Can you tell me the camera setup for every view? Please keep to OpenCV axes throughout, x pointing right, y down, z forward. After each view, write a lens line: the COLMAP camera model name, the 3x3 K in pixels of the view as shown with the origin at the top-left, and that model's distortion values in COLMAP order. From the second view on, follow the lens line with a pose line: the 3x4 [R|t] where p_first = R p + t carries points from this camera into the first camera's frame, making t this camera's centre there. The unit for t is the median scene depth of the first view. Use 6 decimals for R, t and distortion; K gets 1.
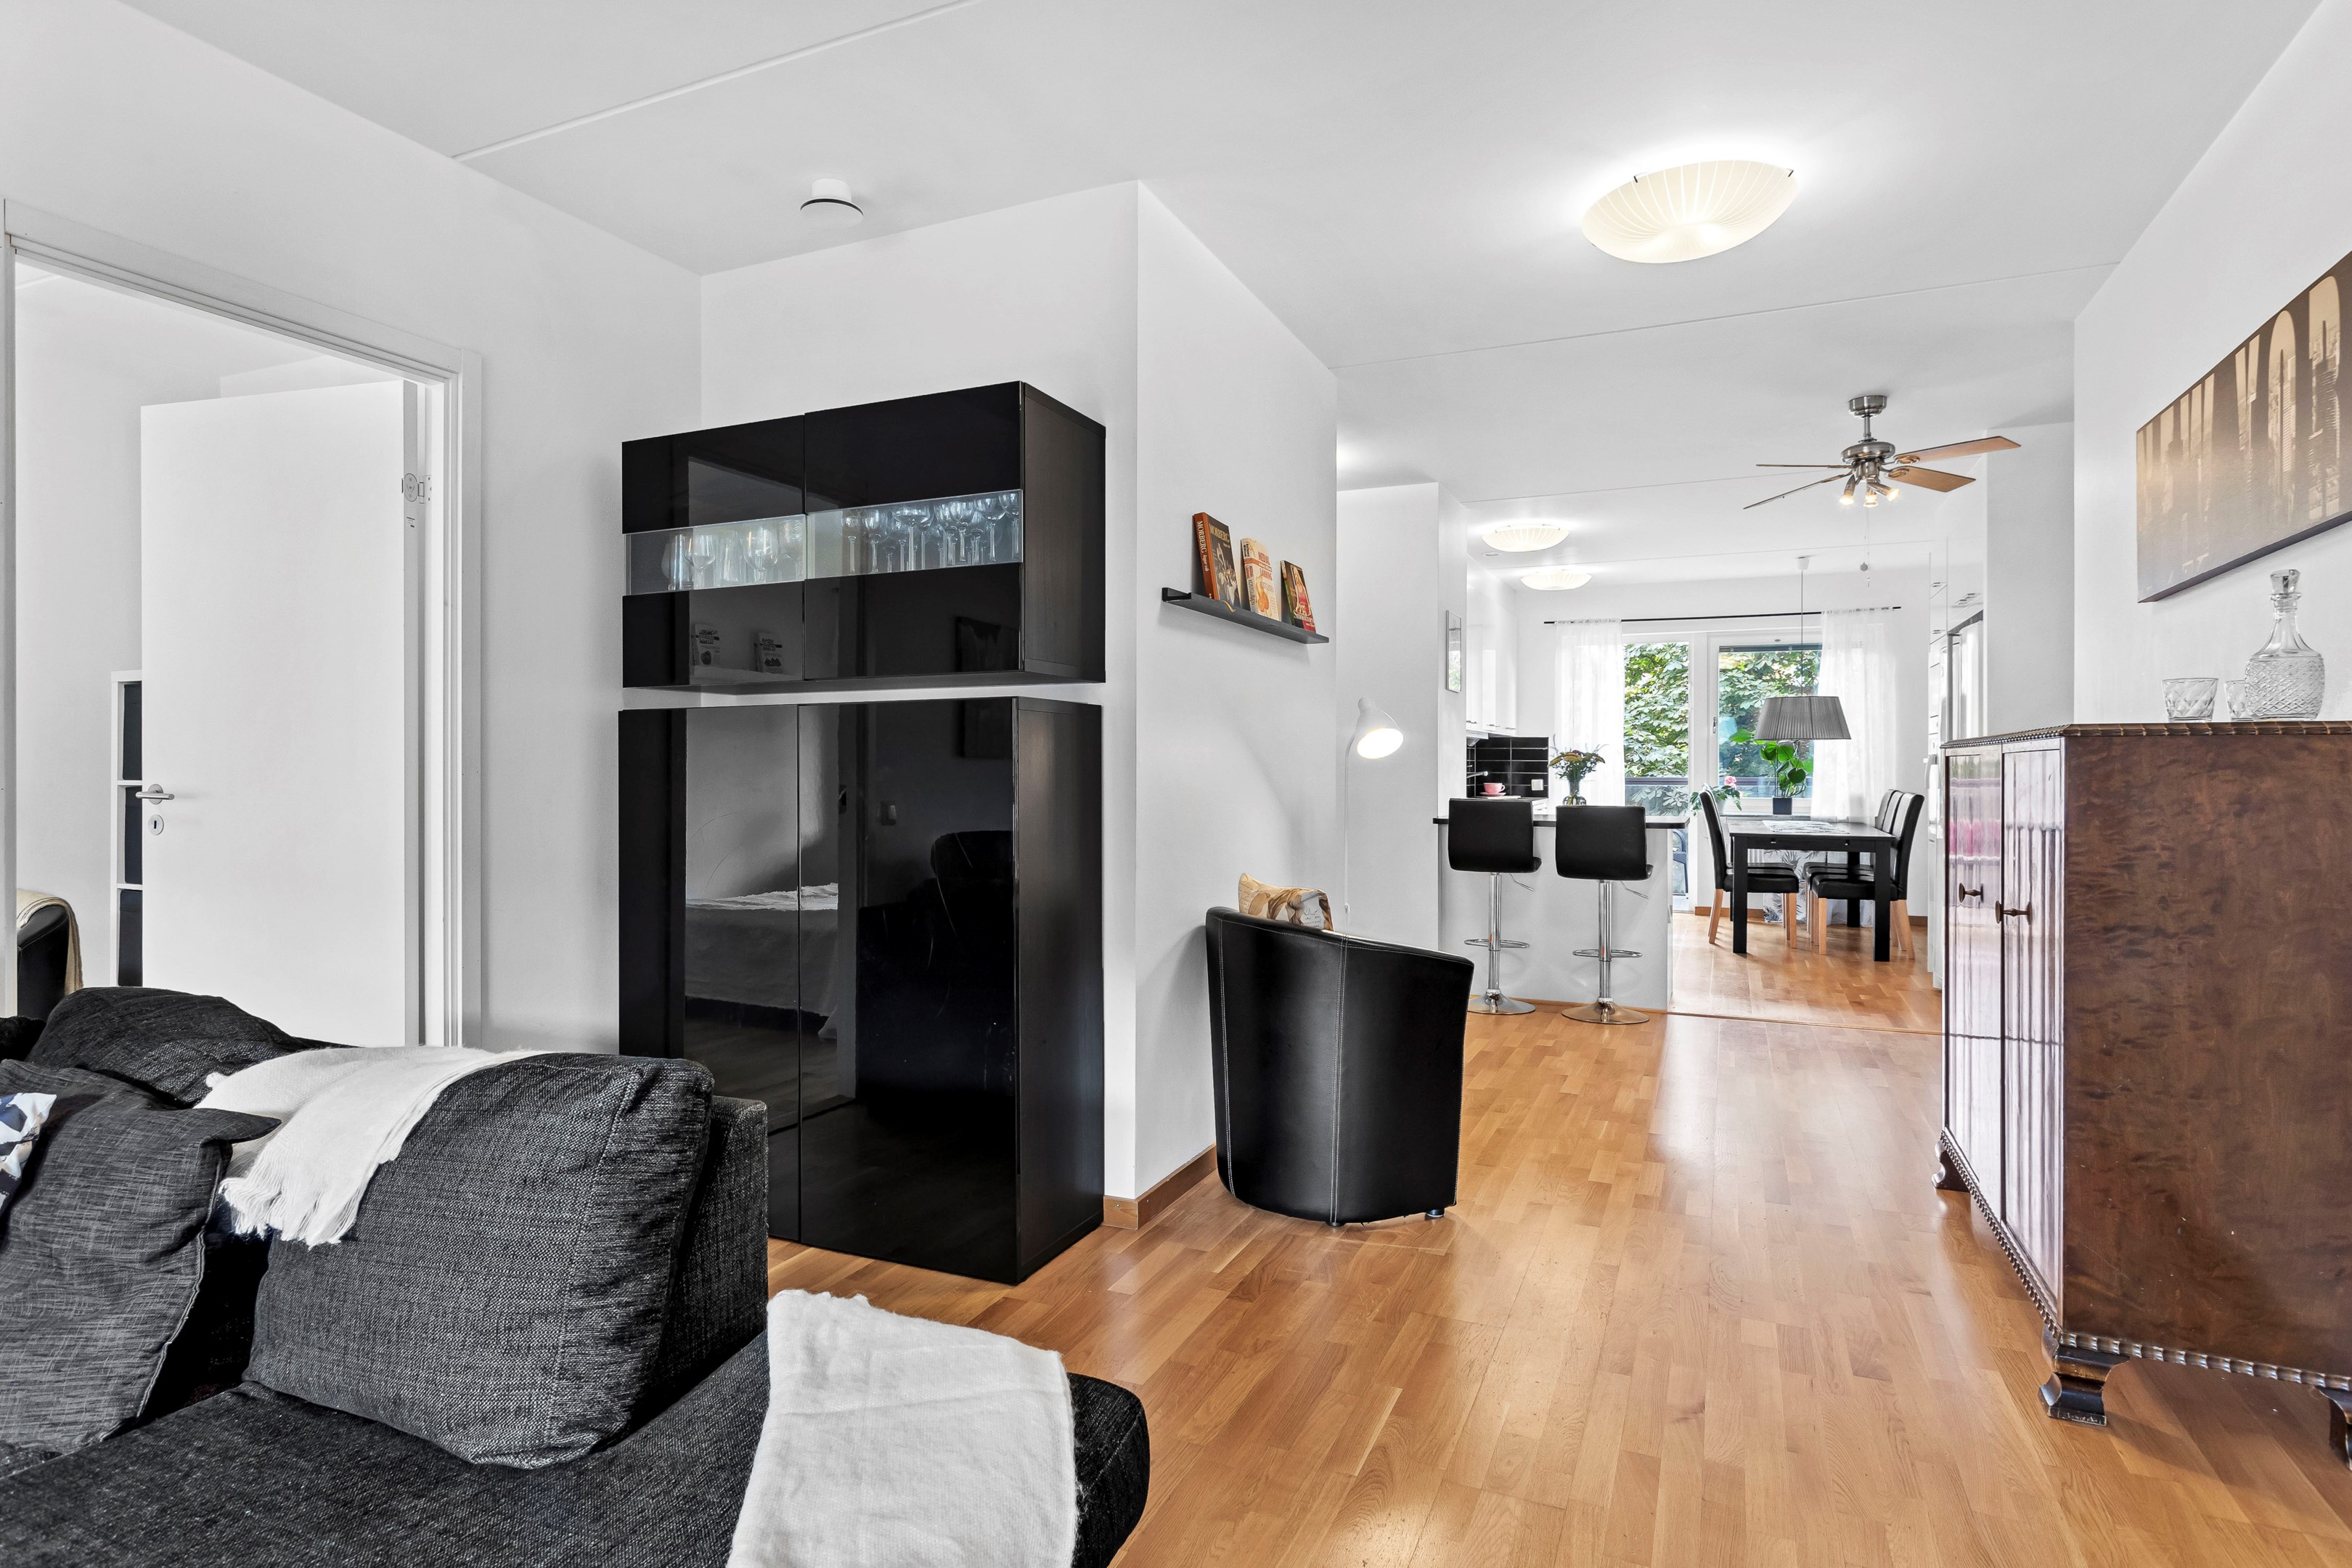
lens RADIAL K [[1232.8, 0, 1178.3], [0, 1232.8, 776.0], [0, 0, 1]] dist [-0.000183, 0.000049]
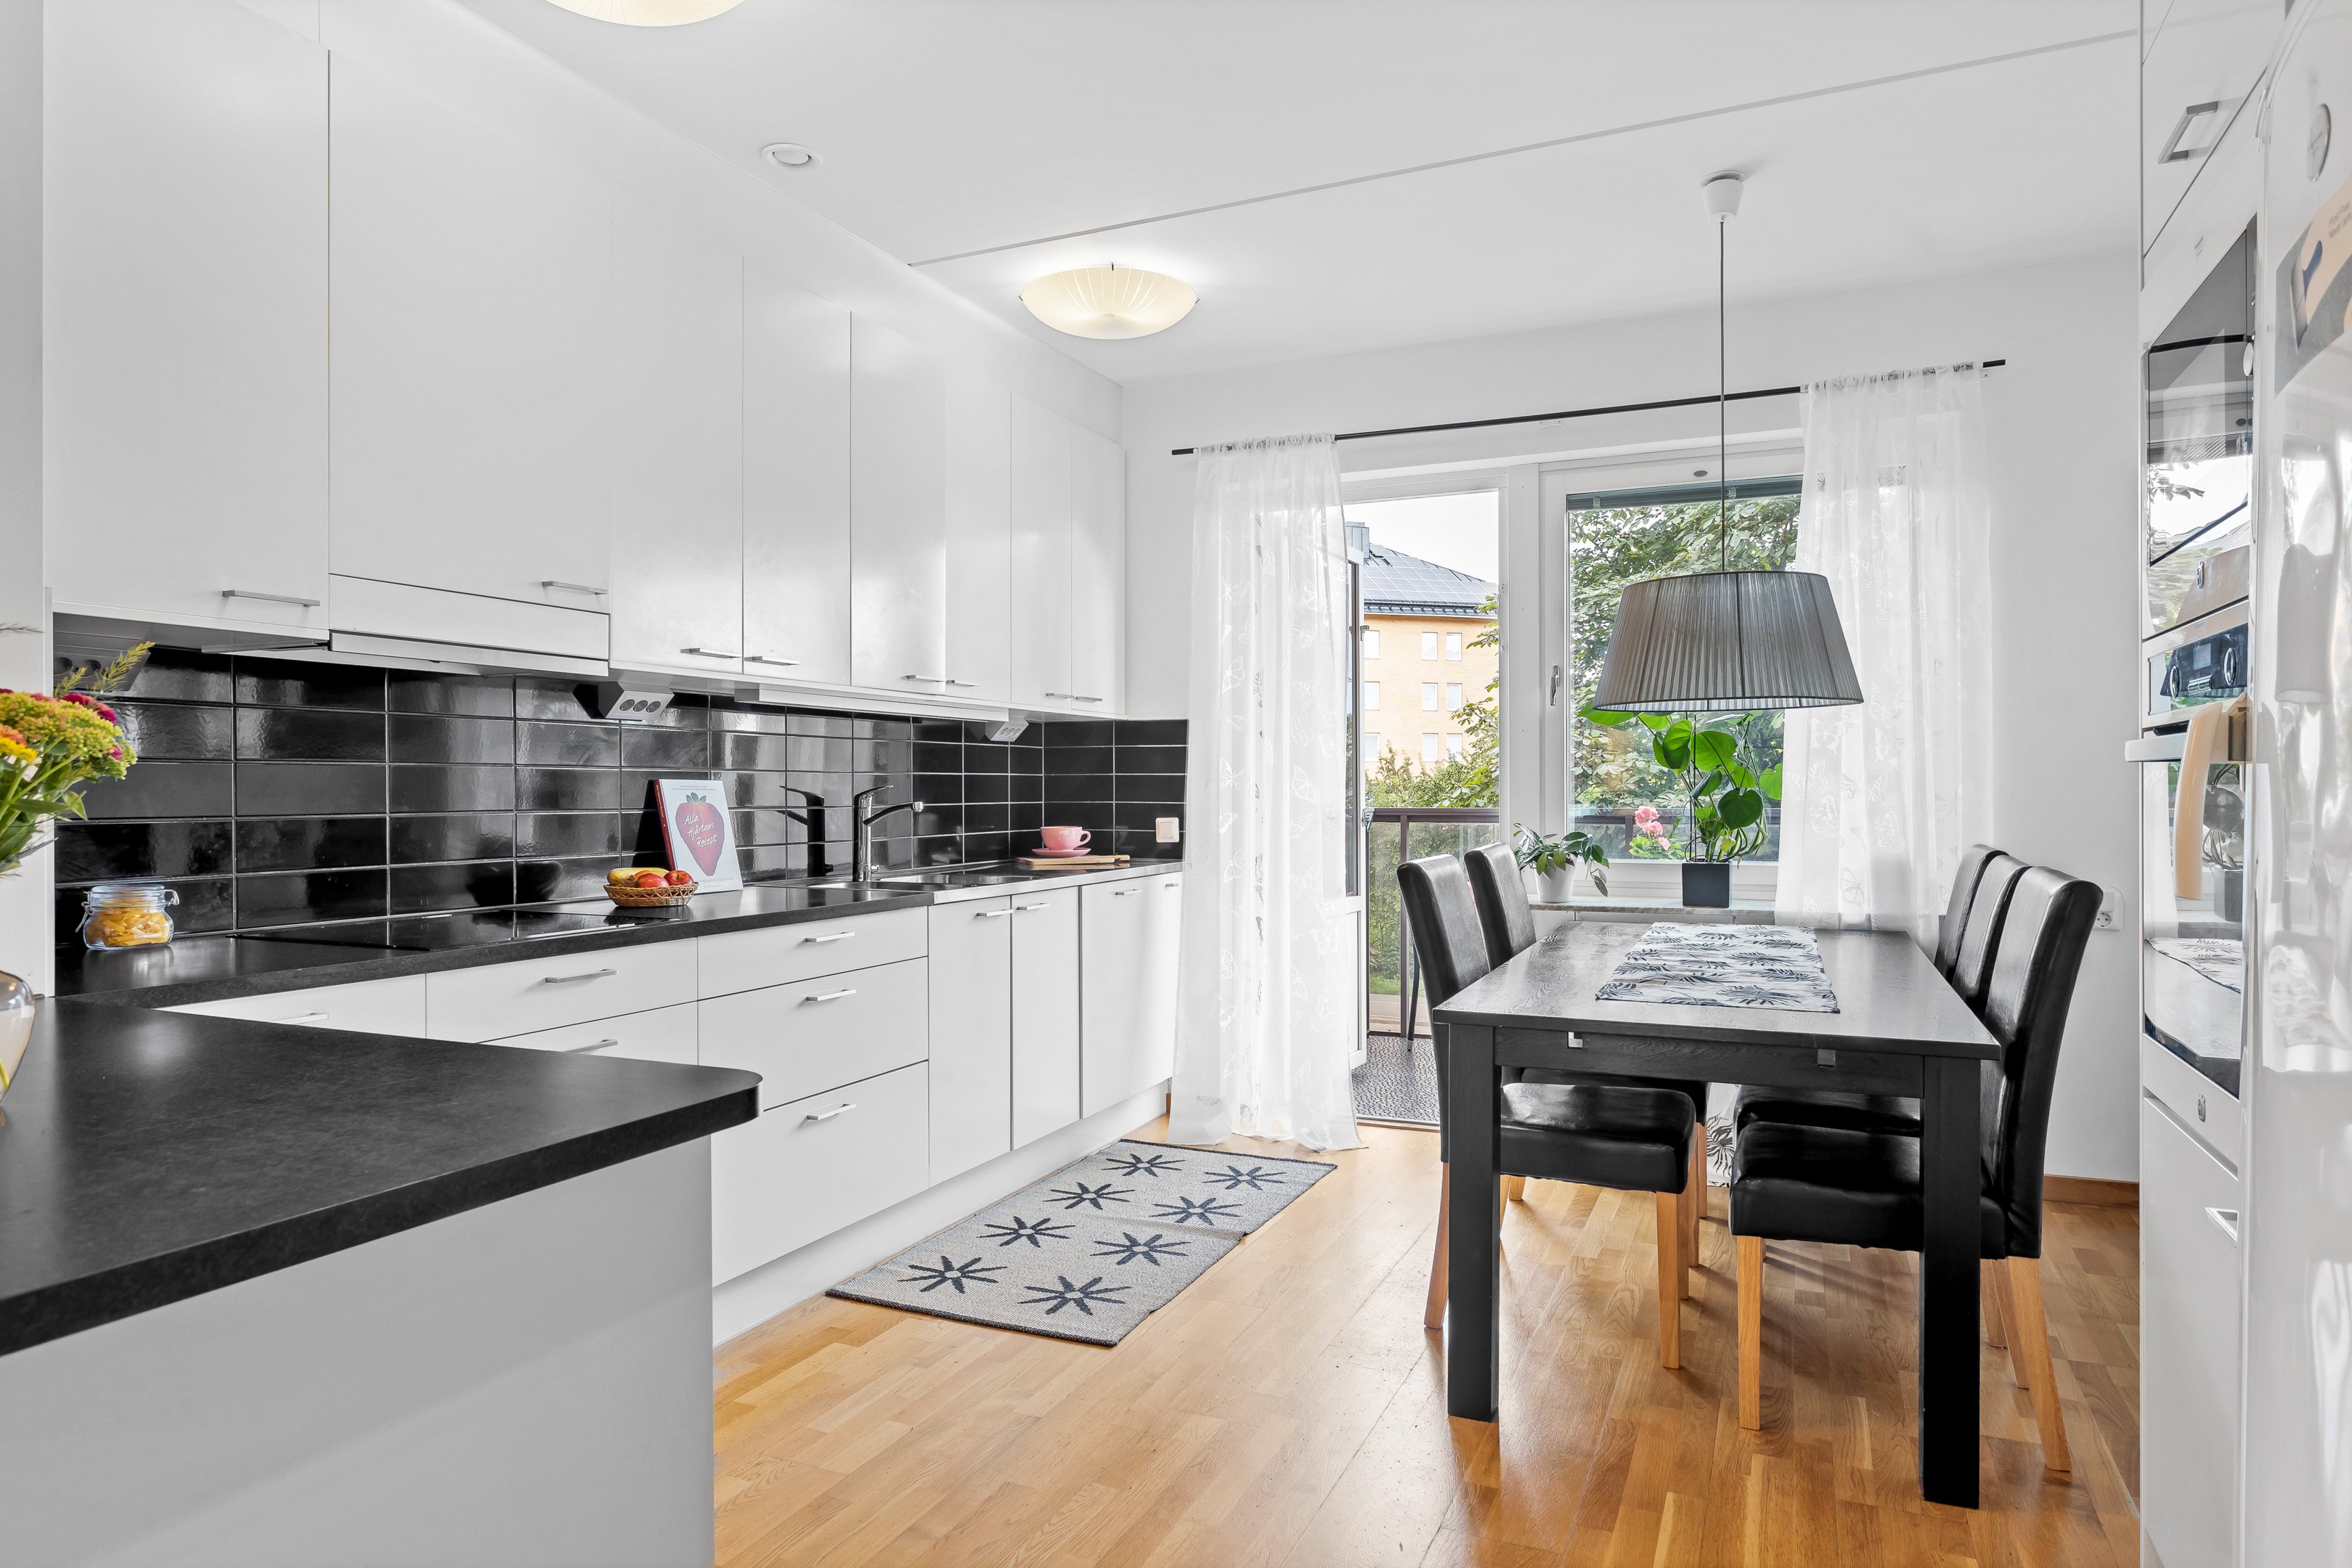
lens RADIAL K [[1421.4, 0, 1173.6], [0, 1421.4, 789.9], [0, 0, 1]] dist [0.003336, 0.001025]
pose [[0.999946, -0.005348, 0.008947, 0.319777], [0.005420, 0.999953, -0.008083, -0.003004], [-0.008904, 0.008131, 0.999927, 0.554410]]
